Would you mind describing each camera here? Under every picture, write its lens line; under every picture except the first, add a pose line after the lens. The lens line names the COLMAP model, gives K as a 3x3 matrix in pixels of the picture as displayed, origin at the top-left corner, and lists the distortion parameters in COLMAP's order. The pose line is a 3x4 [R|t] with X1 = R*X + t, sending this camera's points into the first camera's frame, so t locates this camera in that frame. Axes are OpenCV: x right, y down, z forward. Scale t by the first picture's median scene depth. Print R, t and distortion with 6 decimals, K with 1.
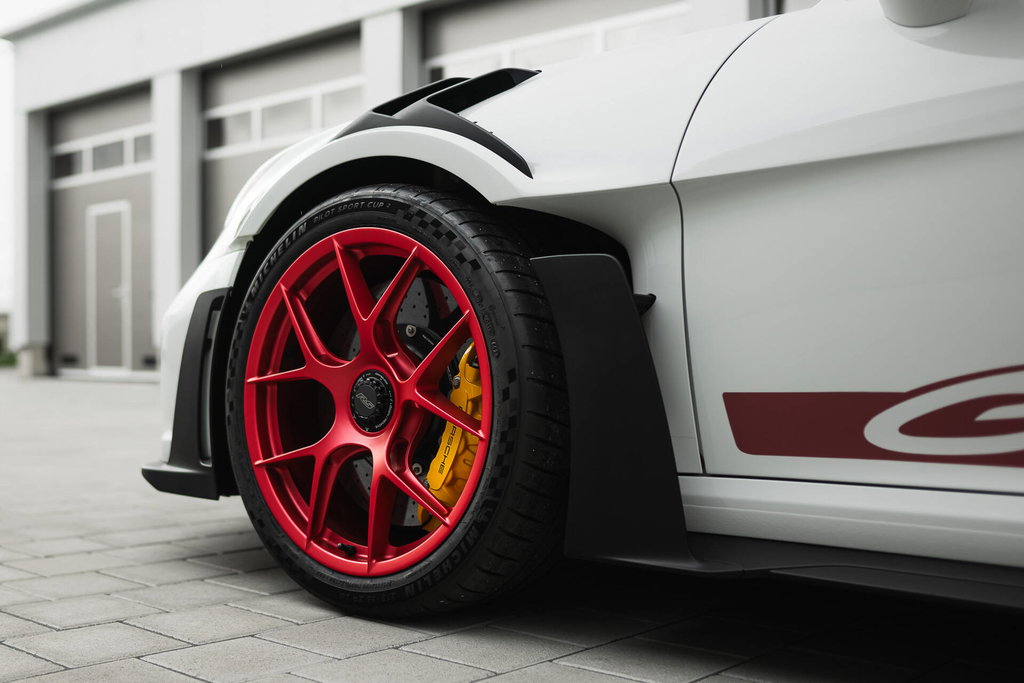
lens RADIAL K [[1210.4, 0, 512.0], [0, 1210.4, 341.5], [0, 0, 1]] dist [-0.026146, -0.011367]
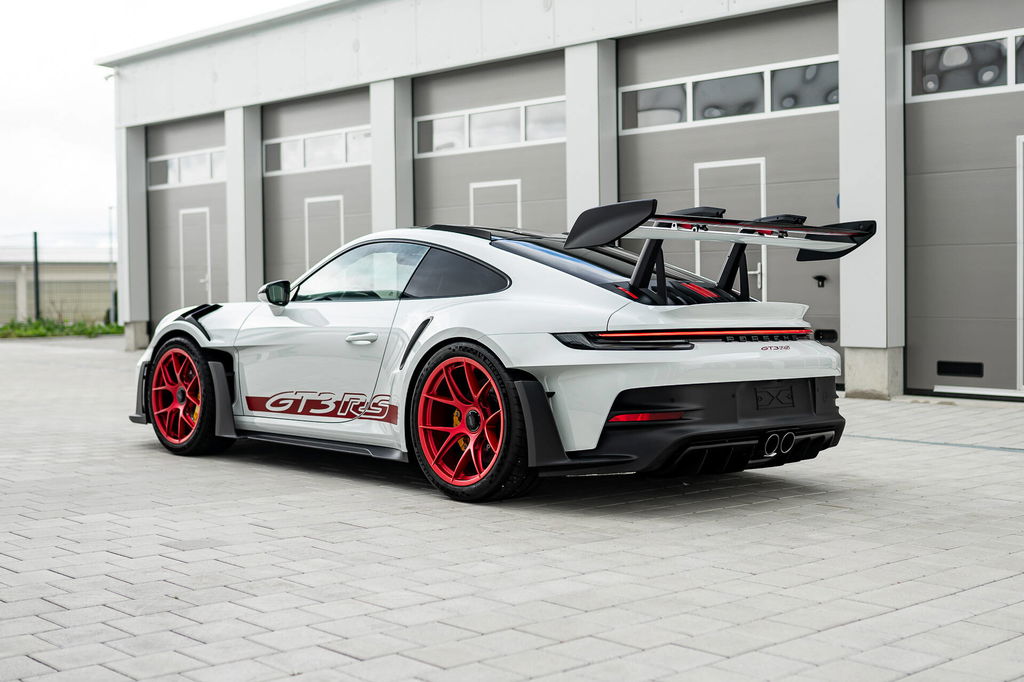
lens RADIAL K [[1361.9, 0, 518.3], [0, 1361.9, 309.2], [0, 0, 1]] dist [-0.026535, -0.079134]
pose [[0.993077, -0.005170, -0.117348, 1.264173], [0.006721, 0.999895, 0.012819, -0.237303], [0.117270, -0.013519, 0.993008, -2.698921]]
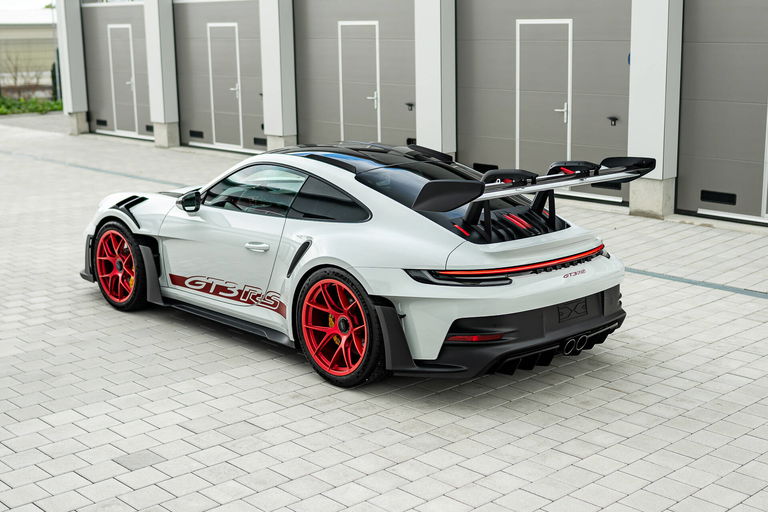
lens RADIAL K [[1055.1, 0, 384.0], [0, 1055.1, 256.0], [0, 0, 1]] dist [-0.030715, 0.014012]
pose [[0.993781, 0.009798, -0.110920, 1.265881], [0.012394, 0.980197, 0.197635, -0.731573], [0.110660, -0.197781, 0.973980, -2.667580]]
